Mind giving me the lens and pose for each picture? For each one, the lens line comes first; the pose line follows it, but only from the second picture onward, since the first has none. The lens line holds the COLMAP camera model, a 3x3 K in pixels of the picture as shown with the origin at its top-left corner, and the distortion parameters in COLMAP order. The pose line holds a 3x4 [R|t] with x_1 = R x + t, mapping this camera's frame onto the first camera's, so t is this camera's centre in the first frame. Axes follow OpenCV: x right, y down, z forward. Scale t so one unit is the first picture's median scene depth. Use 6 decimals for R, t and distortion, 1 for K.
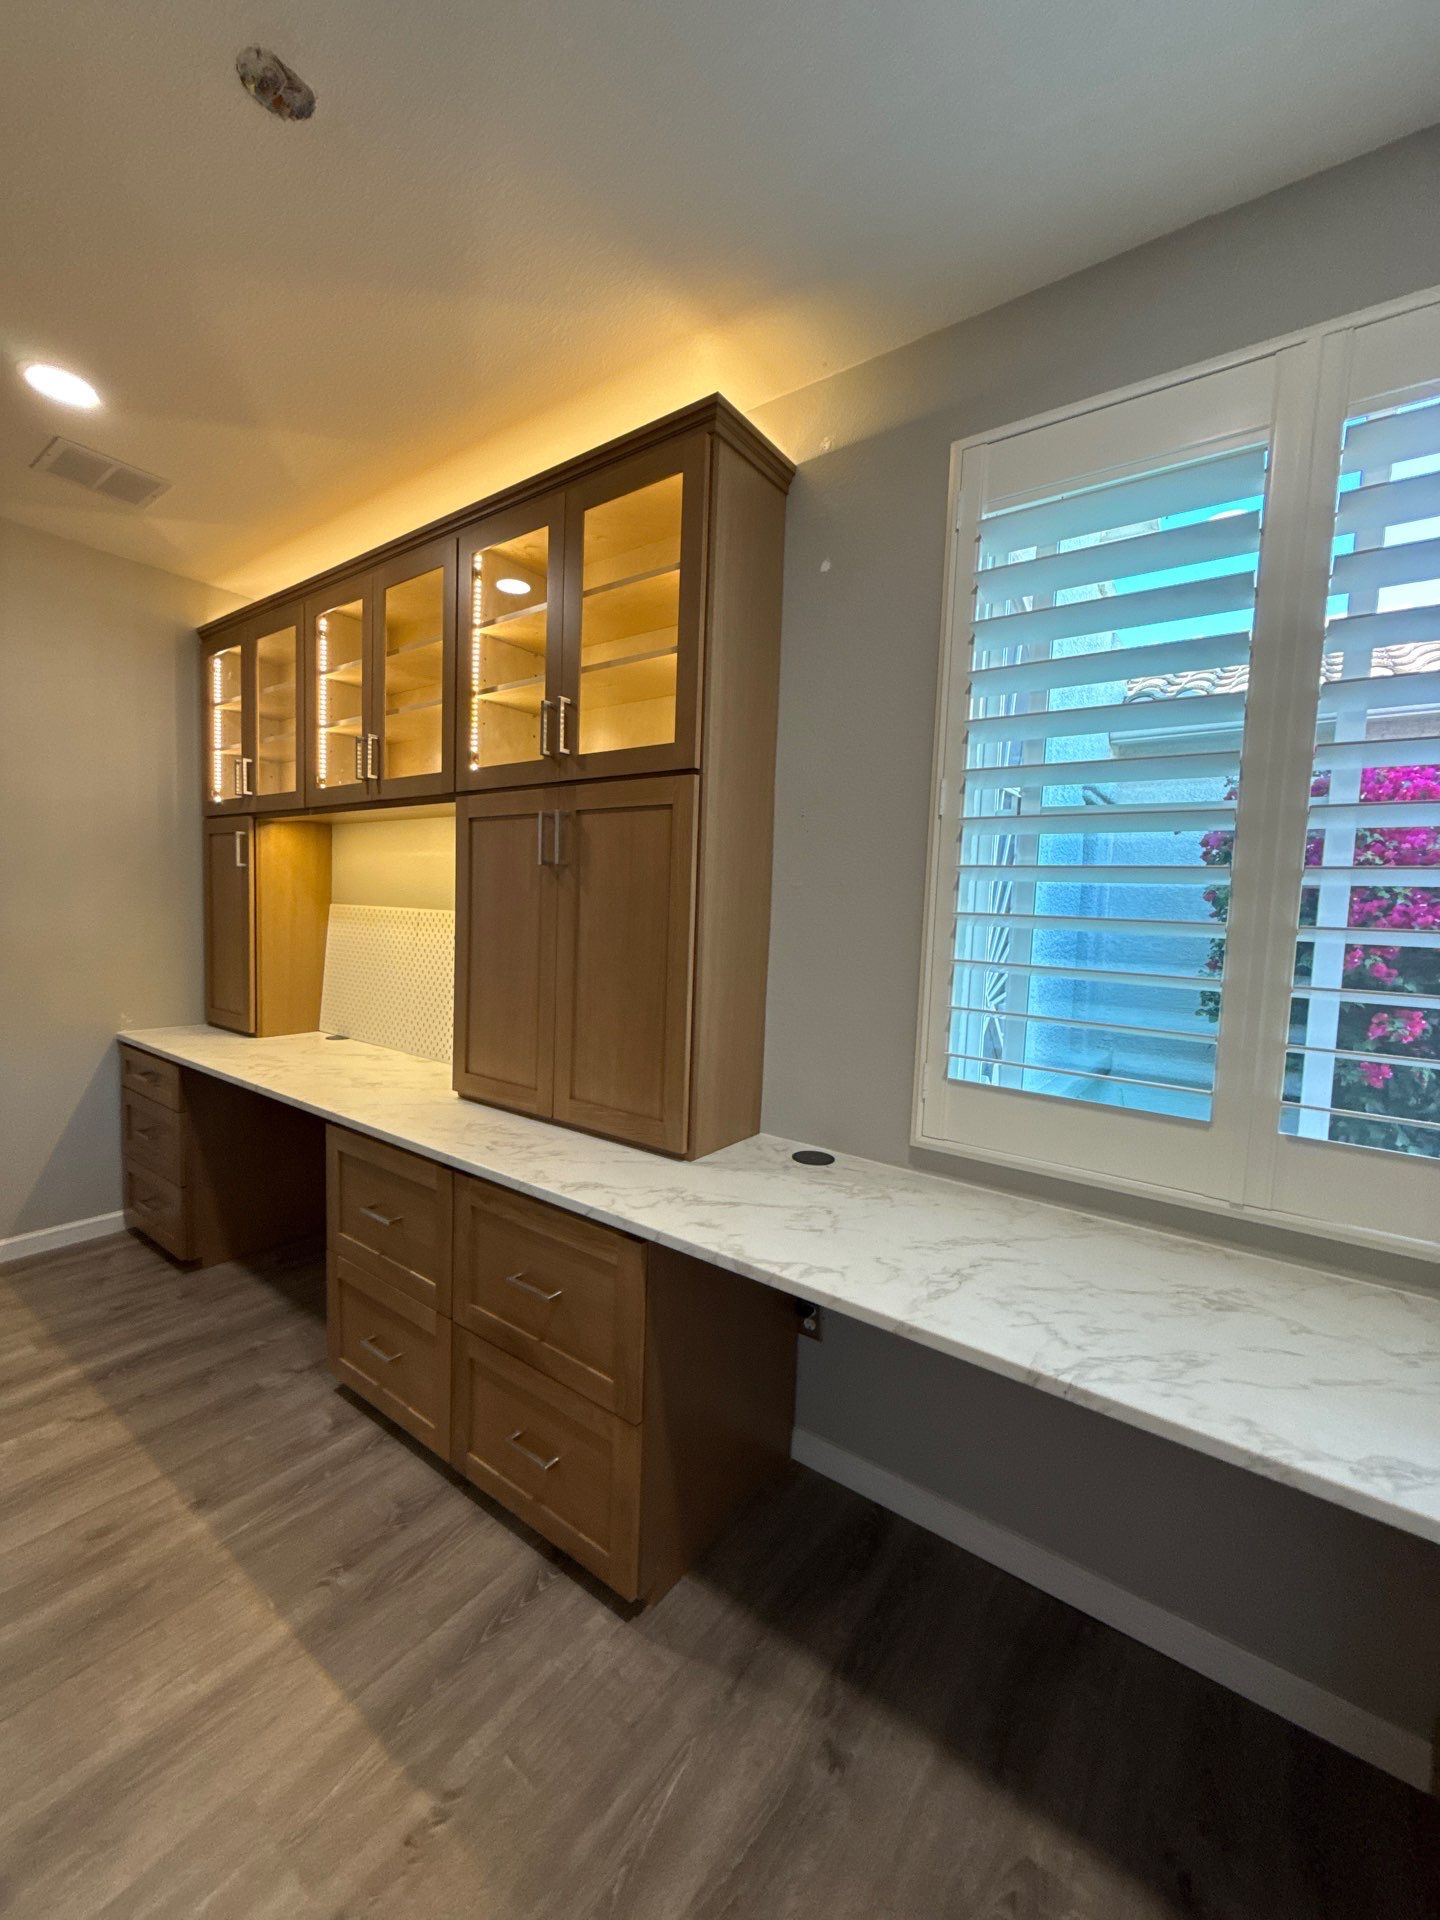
lens RADIAL K [[762.9, 0, 724.0], [0, 762.9, 959.6], [0, 0, 1]] dist [0.000790, -0.000389]
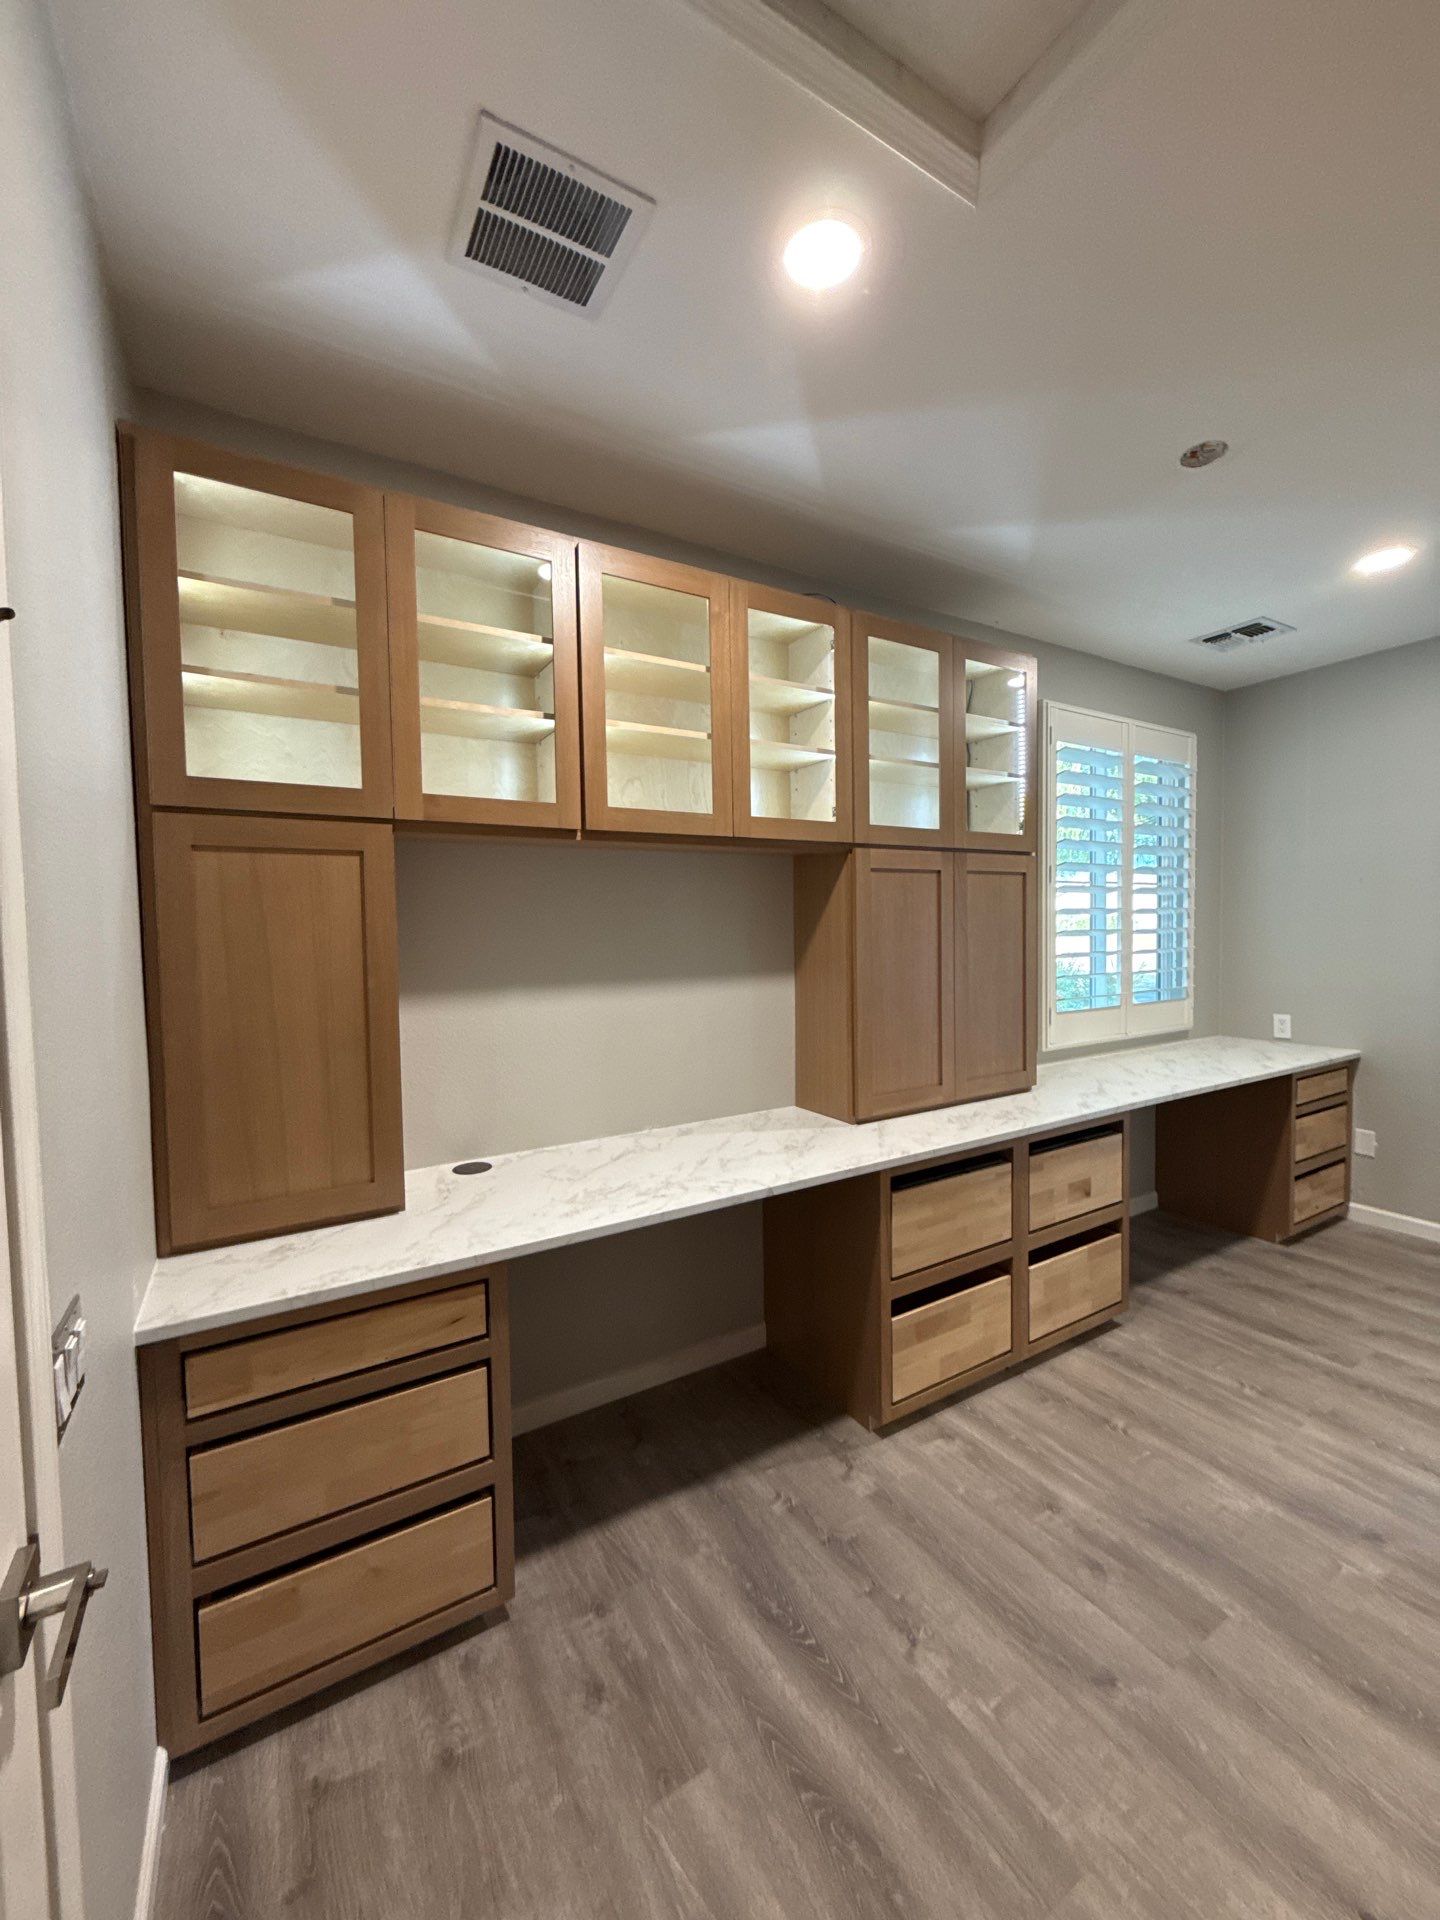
lens RADIAL K [[762.9, 0, 724.0], [0, 762.9, 959.6], [0, 0, 1]] dist [0.000790, -0.000389]
pose [[0.390081, -0.082108, 0.917112, -1.750446], [0.094393, 0.994335, 0.048873, -0.153159], [-0.915930, 0.067504, 0.395621, 0.920206]]
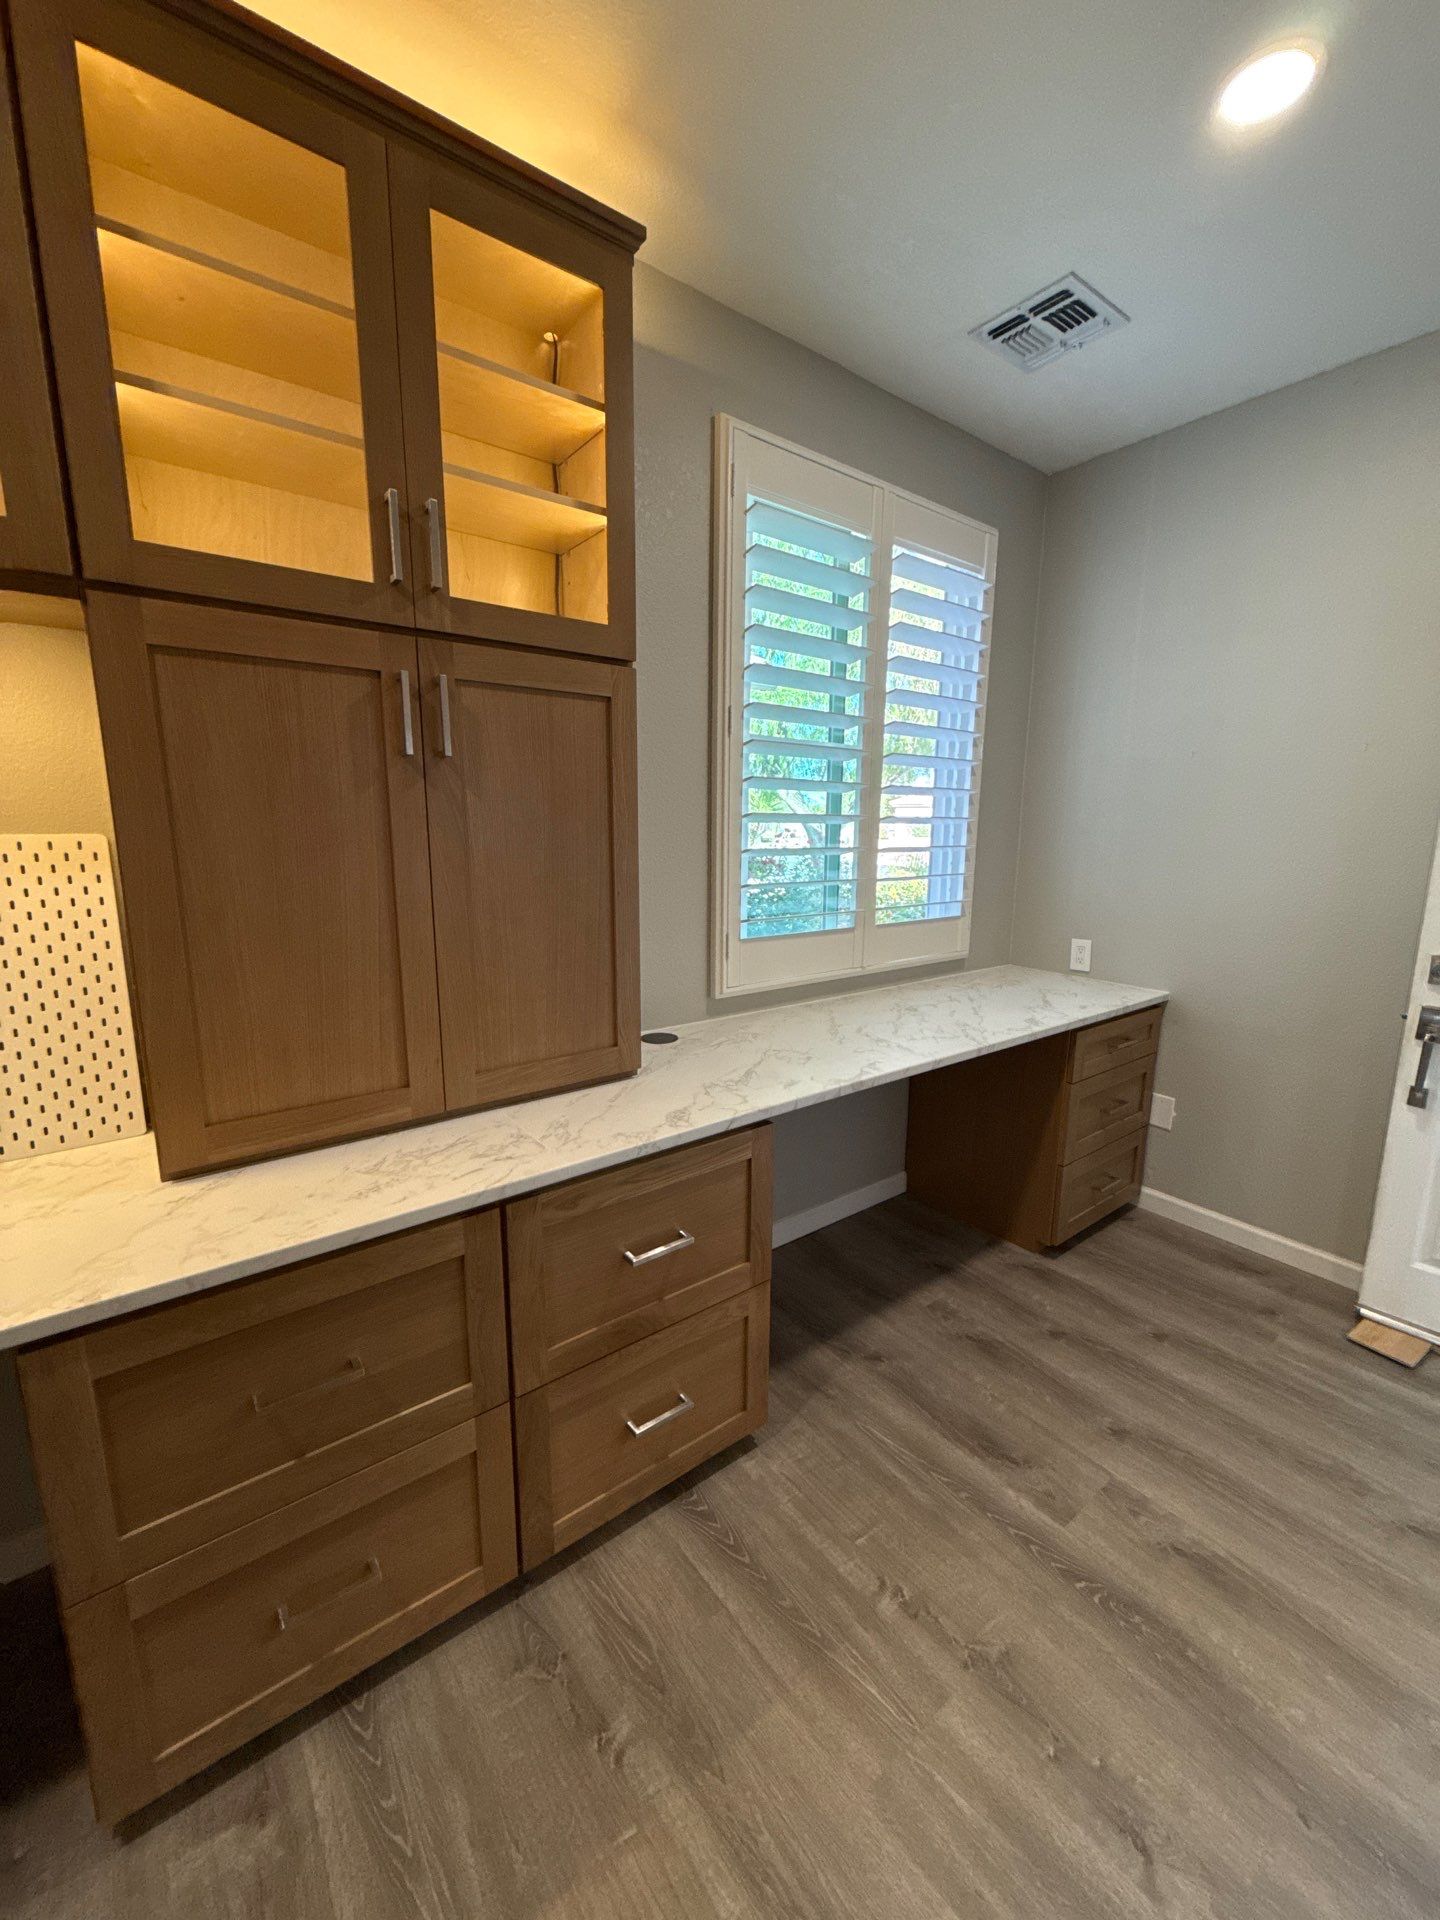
lens RADIAL K [[762.9, 0, 724.0], [0, 762.9, 959.6], [0, 0, 1]] dist [0.000790, -0.000389]
pose [[0.282973, -0.204749, 0.937019, -0.893995], [0.067531, 0.978777, 0.193480, -0.064261], [-0.956748, 0.008528, 0.290794, 0.591575]]
